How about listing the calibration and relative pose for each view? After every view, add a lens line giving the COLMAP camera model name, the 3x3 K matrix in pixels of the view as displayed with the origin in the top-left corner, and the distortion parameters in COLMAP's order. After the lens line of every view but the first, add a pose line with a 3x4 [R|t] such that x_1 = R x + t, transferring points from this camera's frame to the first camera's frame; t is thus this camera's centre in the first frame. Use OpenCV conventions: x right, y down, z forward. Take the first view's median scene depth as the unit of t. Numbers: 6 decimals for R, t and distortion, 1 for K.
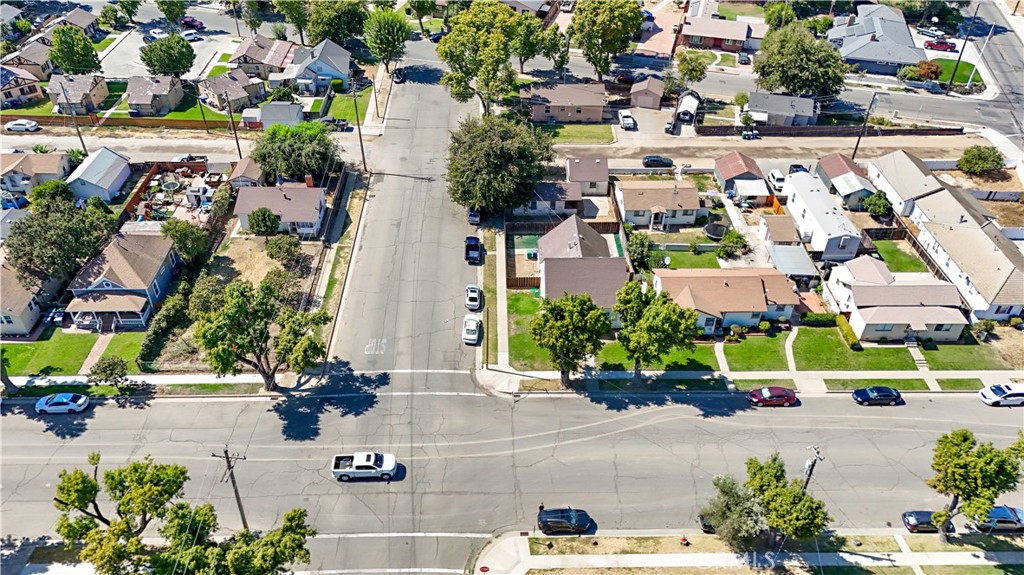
lens RADIAL K [[747.7, 0, 512.1], [0, 747.7, 289.3], [0, 0, 1]] dist [0.089512, -0.090011]
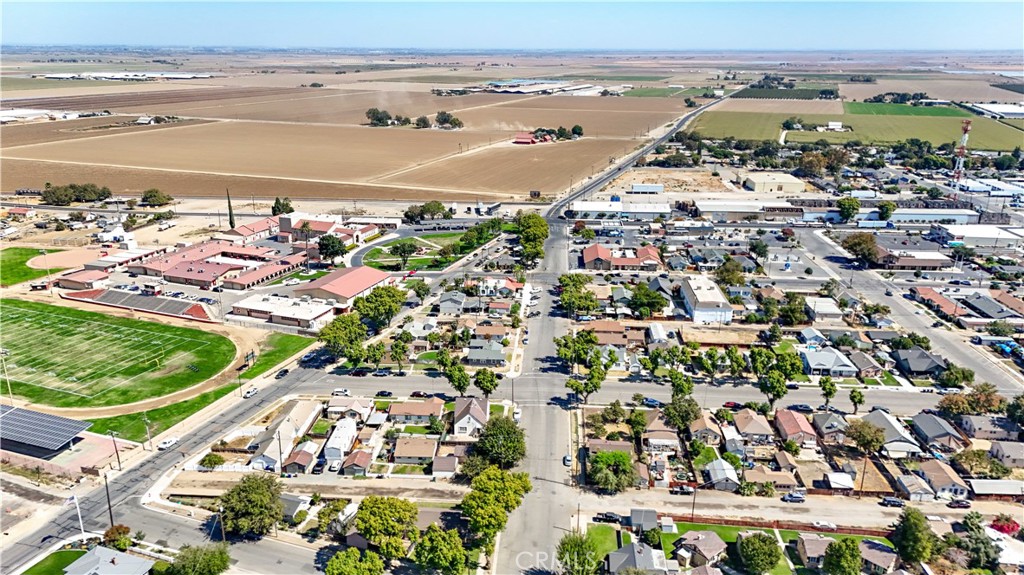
lens RADIAL K [[747.7, 0, 512.1], [0, 747.7, 289.3], [0, 0, 1]] dist [0.089512, -0.090011]
pose [[-0.995664, -0.048428, 0.079418, -0.194503], [0.039209, 0.555724, 0.830442, -2.061940], [-0.084351, 0.829955, -0.551416, 1.826862]]
